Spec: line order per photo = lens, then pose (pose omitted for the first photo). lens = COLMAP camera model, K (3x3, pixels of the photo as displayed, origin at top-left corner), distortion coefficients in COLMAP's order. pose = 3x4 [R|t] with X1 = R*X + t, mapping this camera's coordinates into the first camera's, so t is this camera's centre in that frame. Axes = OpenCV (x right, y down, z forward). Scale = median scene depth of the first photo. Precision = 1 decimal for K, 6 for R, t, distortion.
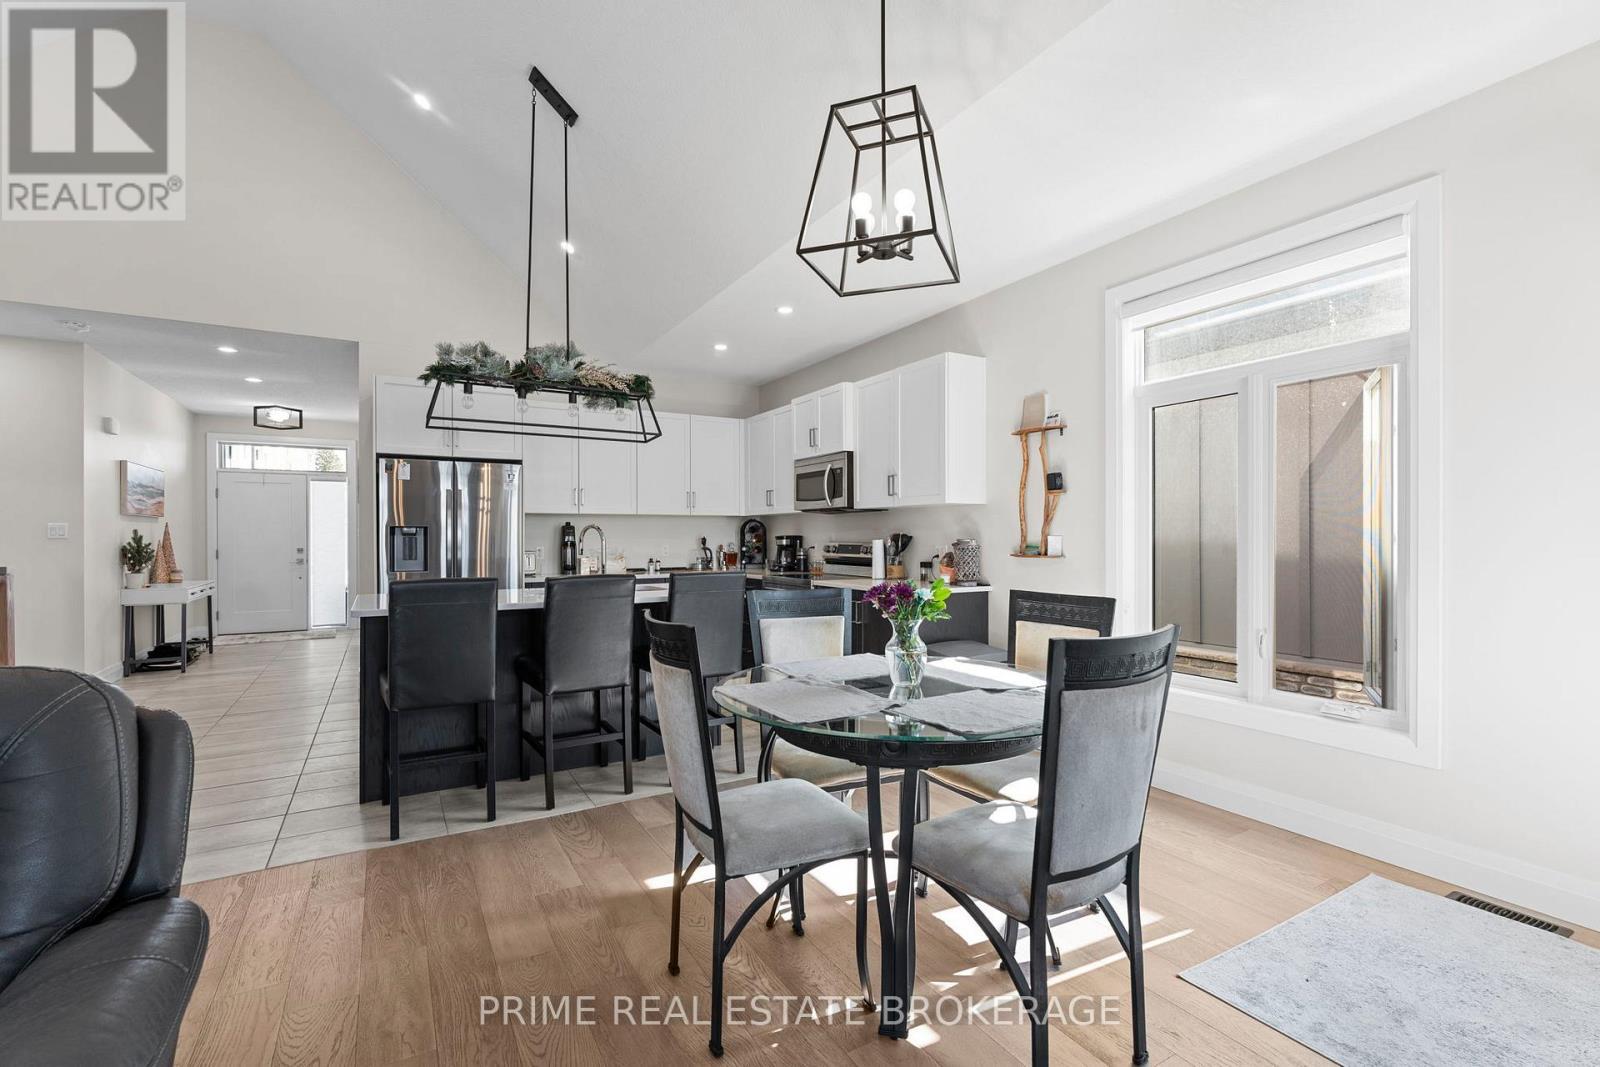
lens RADIAL K [[706.9, 0, 798.9], [0, 706.9, 538.0], [0, 0, 1]] dist [-0.000472, 0.001248]
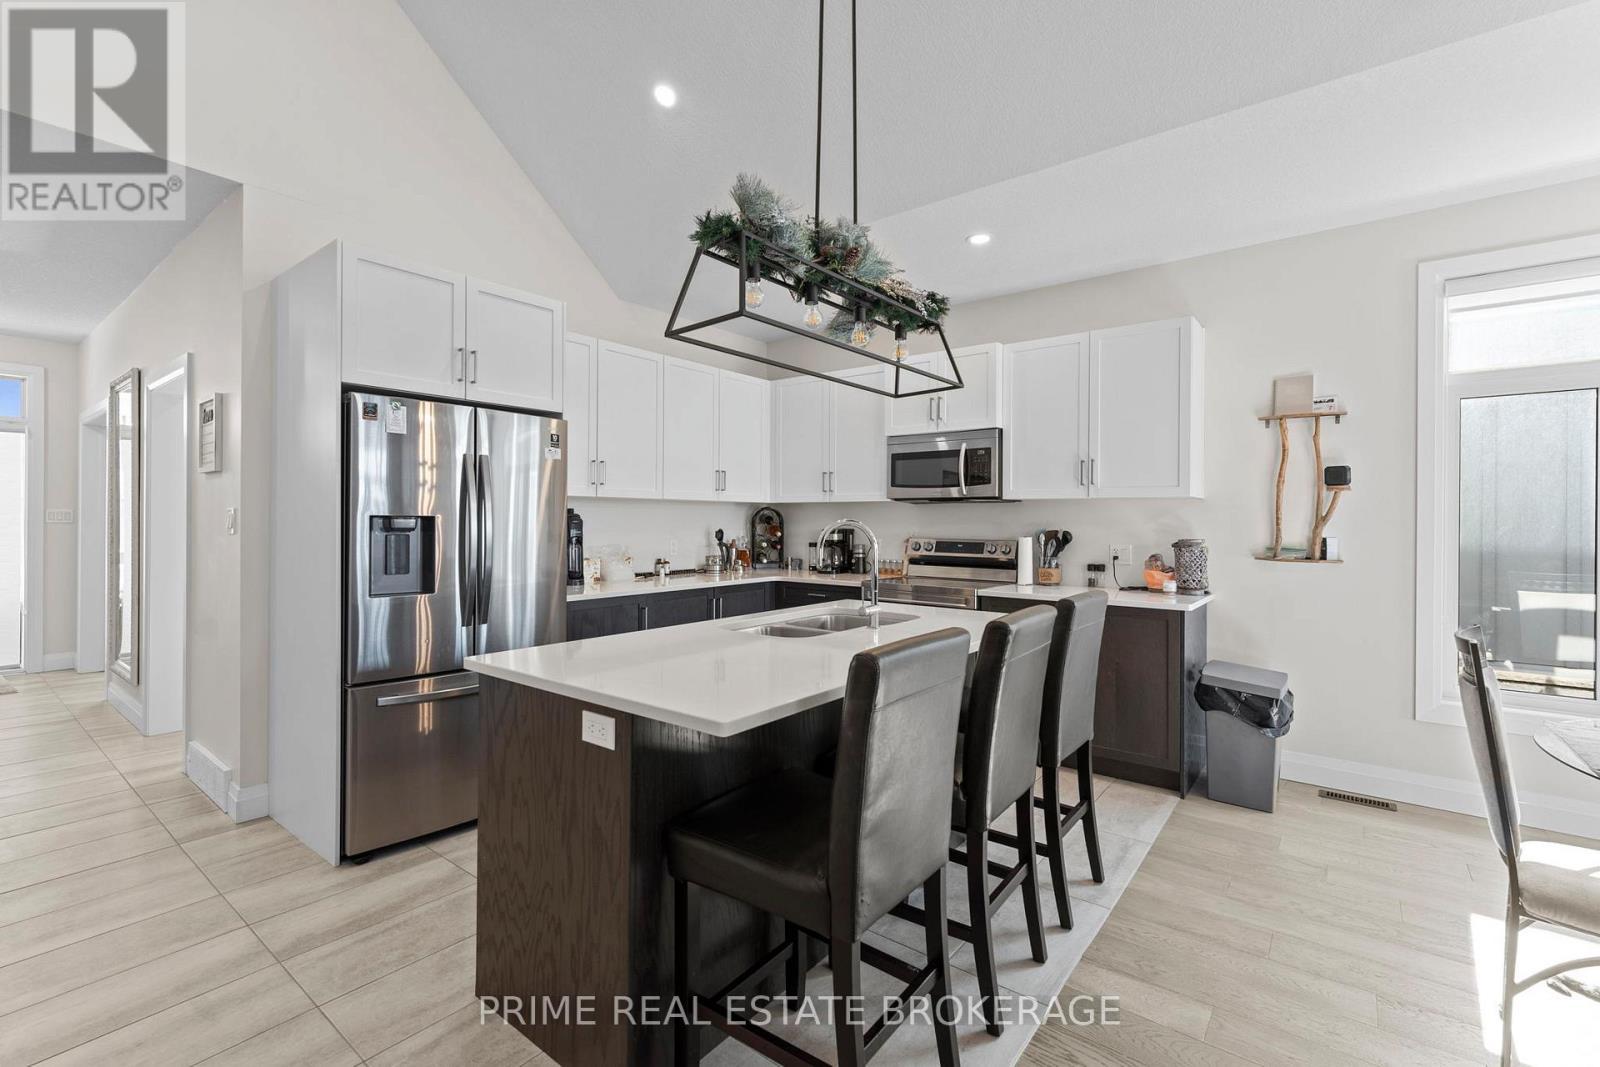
lens RADIAL K [[706.9, 0, 804.5], [0, 706.9, 520.7], [0, 0, 1]] dist [-0.000472, 0.001248]
pose [[0.928788, 0.007831, 0.370530, -0.564141], [-0.008008, 0.999967, -0.001060, -0.018085], [-0.370526, -0.001983, 0.928820, 0.424483]]
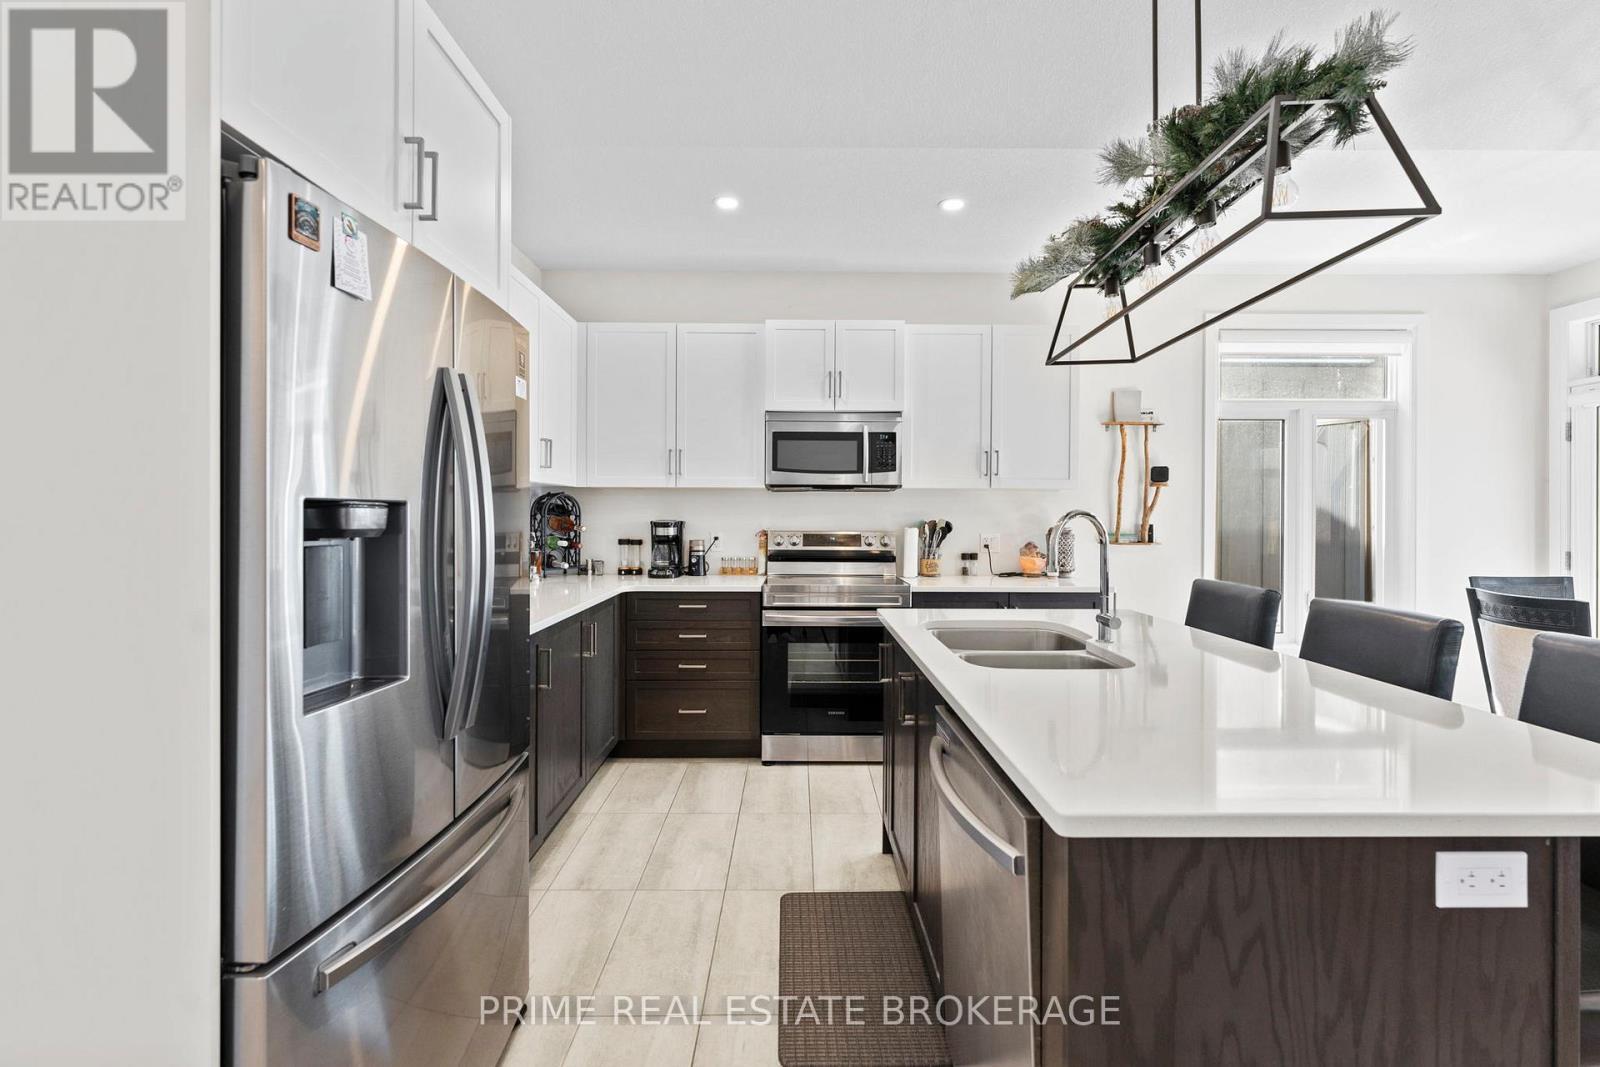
lens RADIAL K [[706.9, 0, 806.8], [0, 706.9, 518.0], [0, 0, 1]] dist [-0.000472, 0.001248]
pose [[0.491934, -0.002893, 0.870628, -0.831922], [-0.004270, 0.999974, 0.005736, -0.016643], [-0.870622, -0.006540, 0.491909, 0.921799]]
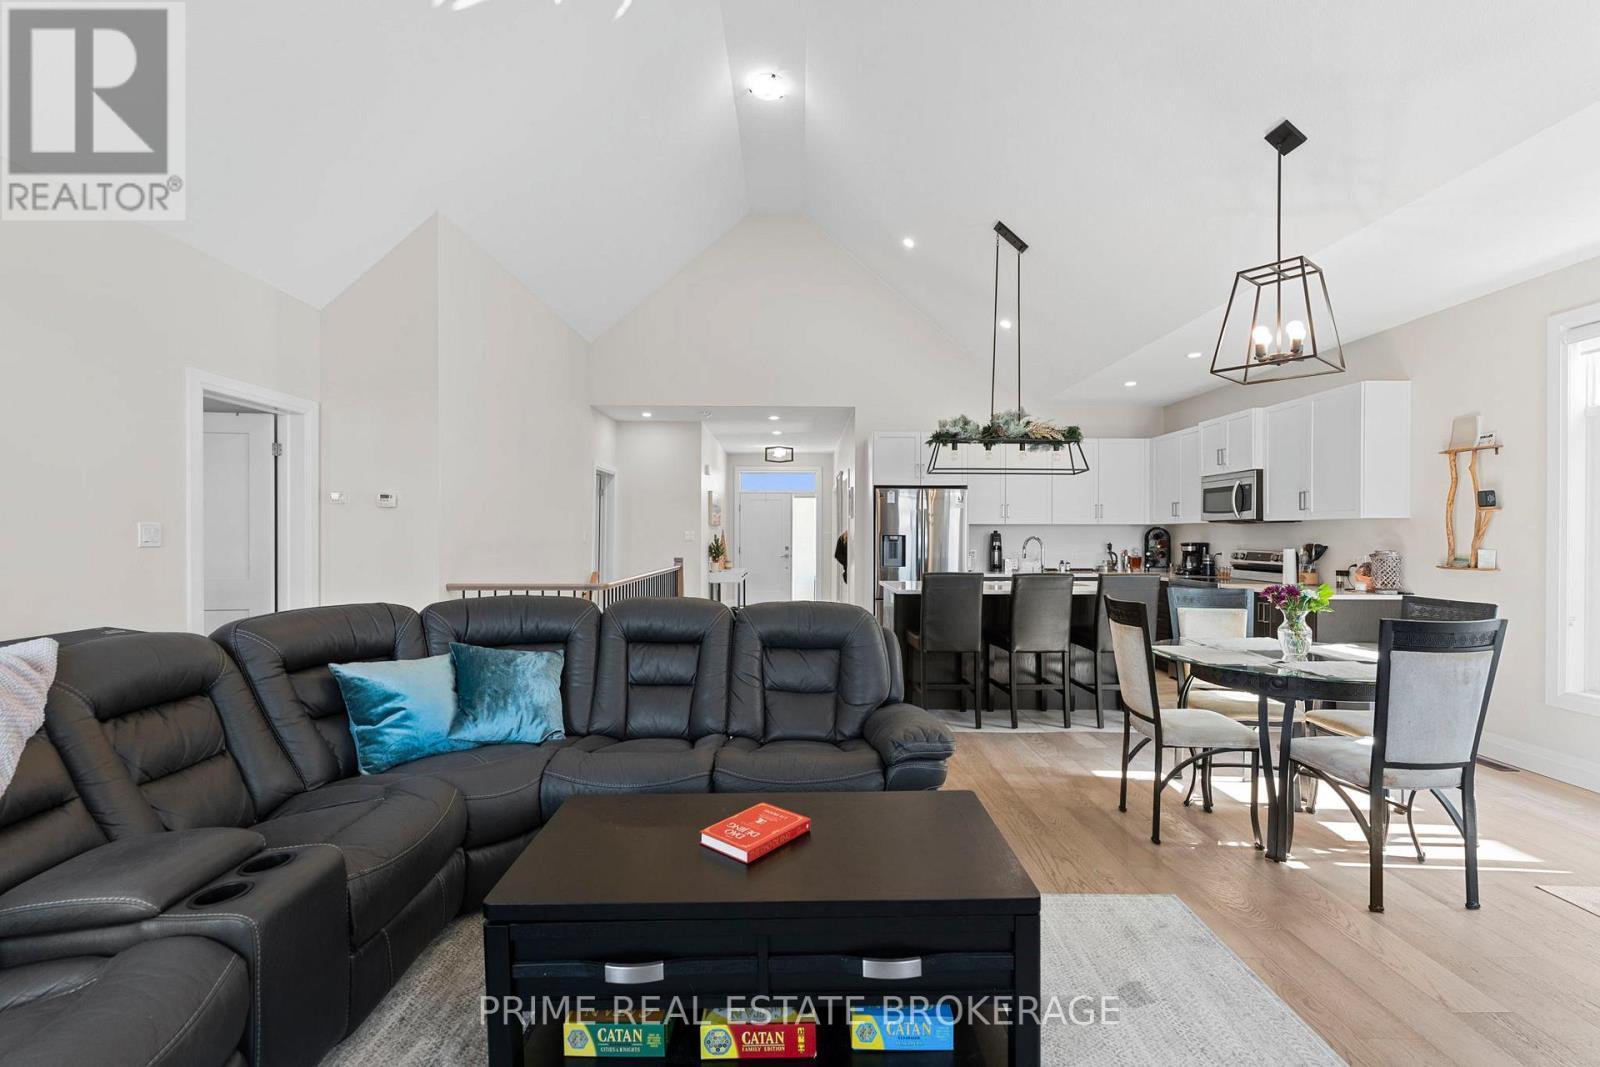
lens RADIAL K [[706.9, 0, 798.3], [0, 706.9, 537.6], [0, 0, 1]] dist [-0.000472, 0.001248]
pose [[0.869133, 0.006805, -0.494531, -0.010293], [-0.005672, 0.999977, 0.003791, -0.019399], [0.494546, -0.000490, 0.869152, -0.425164]]
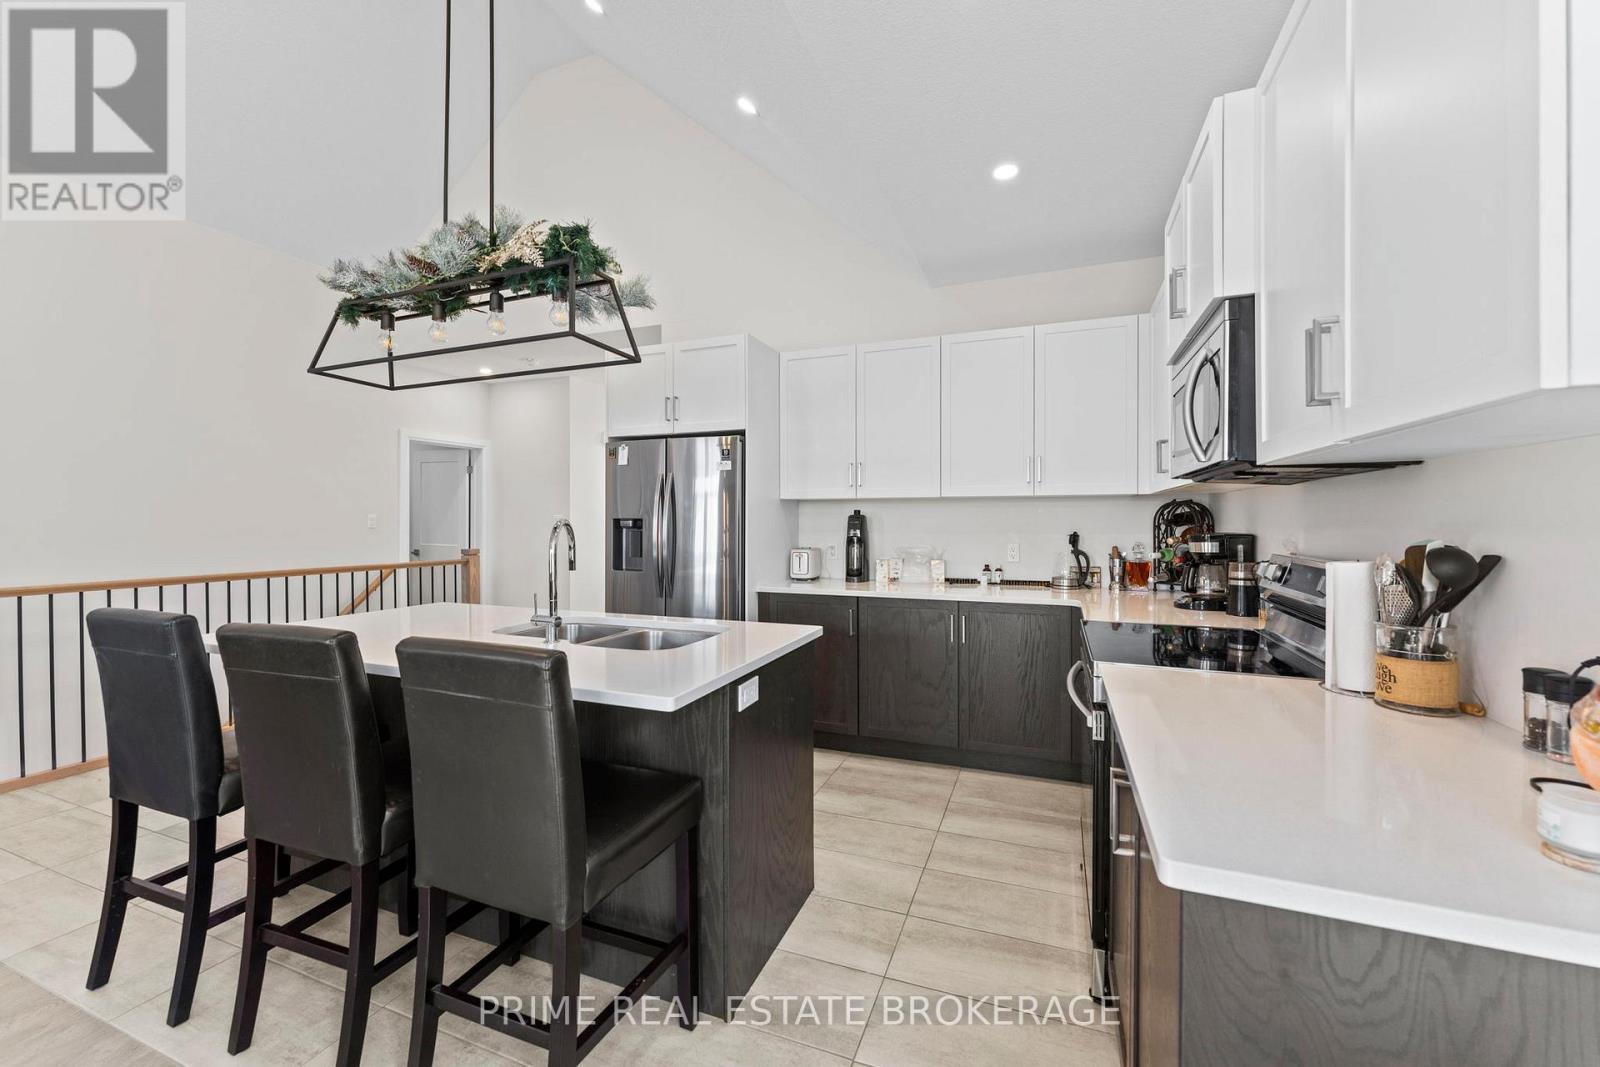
lens RADIAL K [[640.0, 0, 800.3], [0, 640.0, 528.4], [0, 0, 1]] dist [0.004247, -0.000941]
pose [[0.621803, 0.012786, -0.783069, 0.234836], [-0.001337, 0.999883, 0.015264, -0.021129], [0.783172, -0.008444, 0.621747, 0.828476]]
